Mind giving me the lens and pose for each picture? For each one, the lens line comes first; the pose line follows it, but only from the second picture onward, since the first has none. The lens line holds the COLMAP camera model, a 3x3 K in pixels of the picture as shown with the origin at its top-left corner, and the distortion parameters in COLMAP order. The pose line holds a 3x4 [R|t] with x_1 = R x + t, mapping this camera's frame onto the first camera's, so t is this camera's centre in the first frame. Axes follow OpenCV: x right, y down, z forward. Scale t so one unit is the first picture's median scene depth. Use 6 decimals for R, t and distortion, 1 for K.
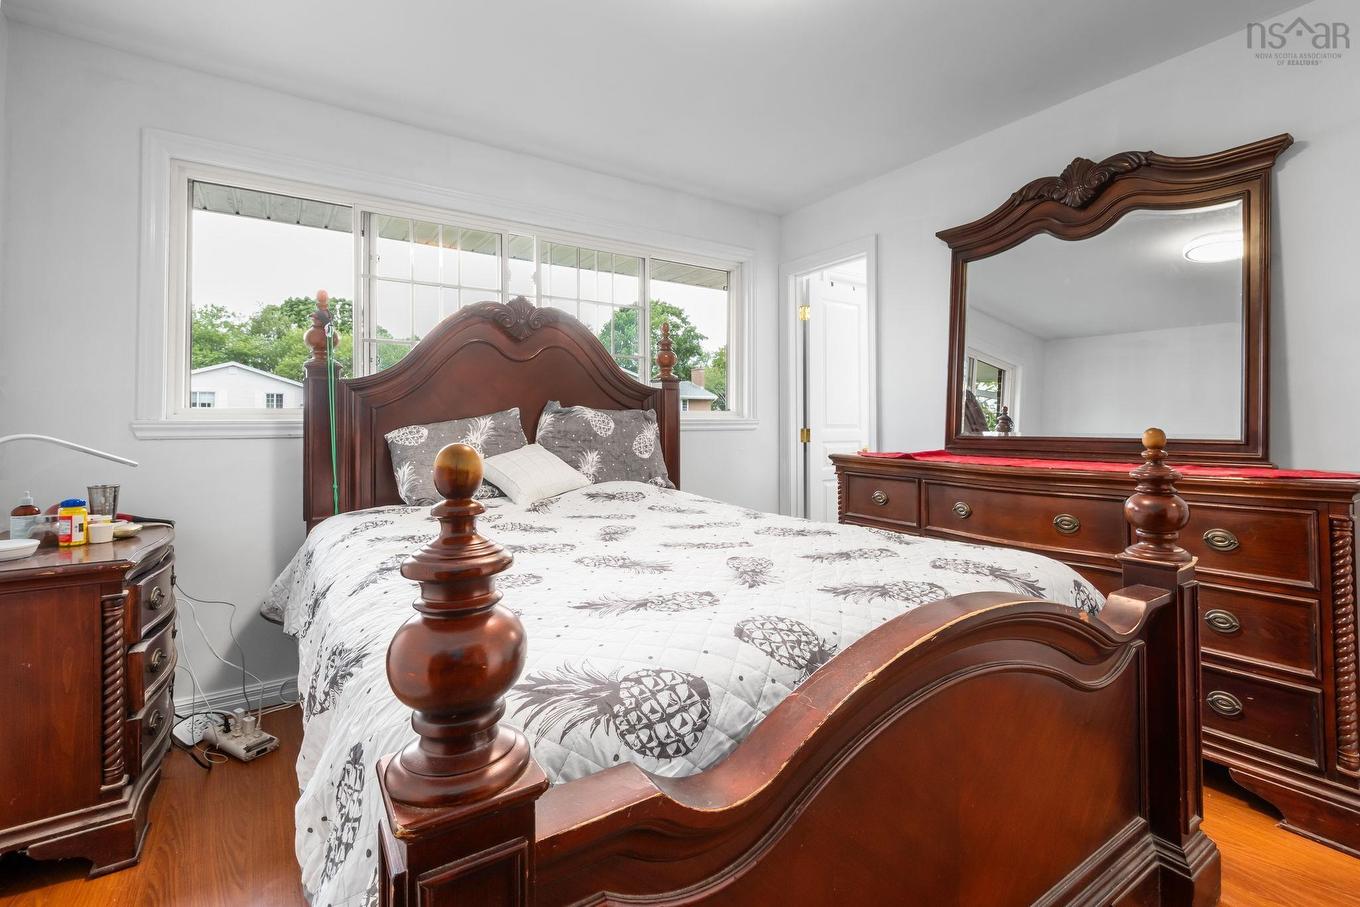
lens RADIAL K [[614.6, 0, 676.2], [0, 614.6, 422.1], [0, 0, 1]] dist [0.002242, 0.000132]
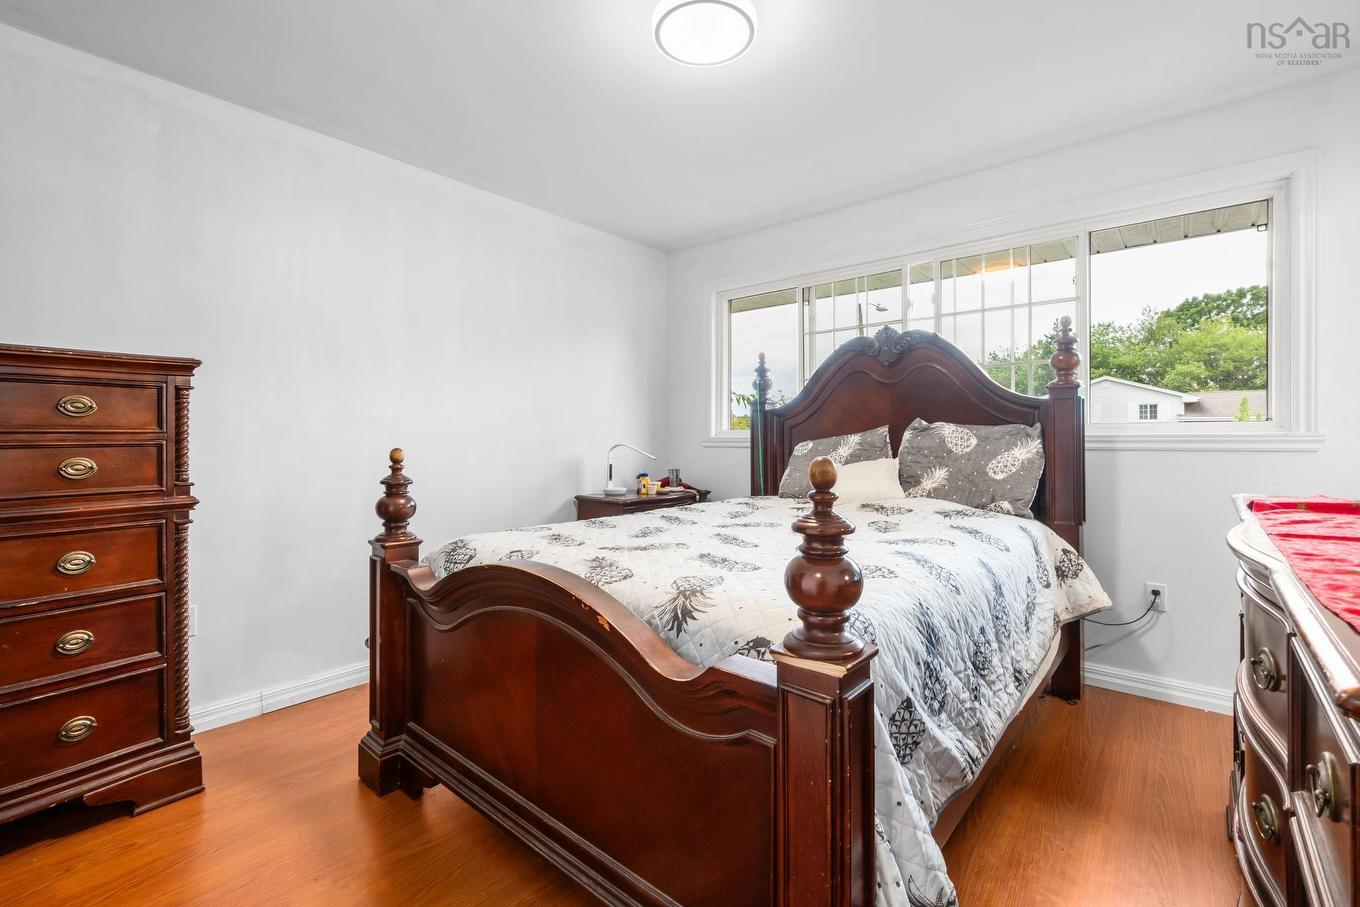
lens RADIAL K [[602.6, 0, 683.0], [0, 602.6, 447.9], [0, 0, 1]] dist [0.000211, -0.001302]
pose [[0.258020, 0.020587, -0.965920, 0.663569], [0.003186, 0.999749, 0.022159, -0.007305], [0.966134, -0.008795, 0.257889, 0.335010]]
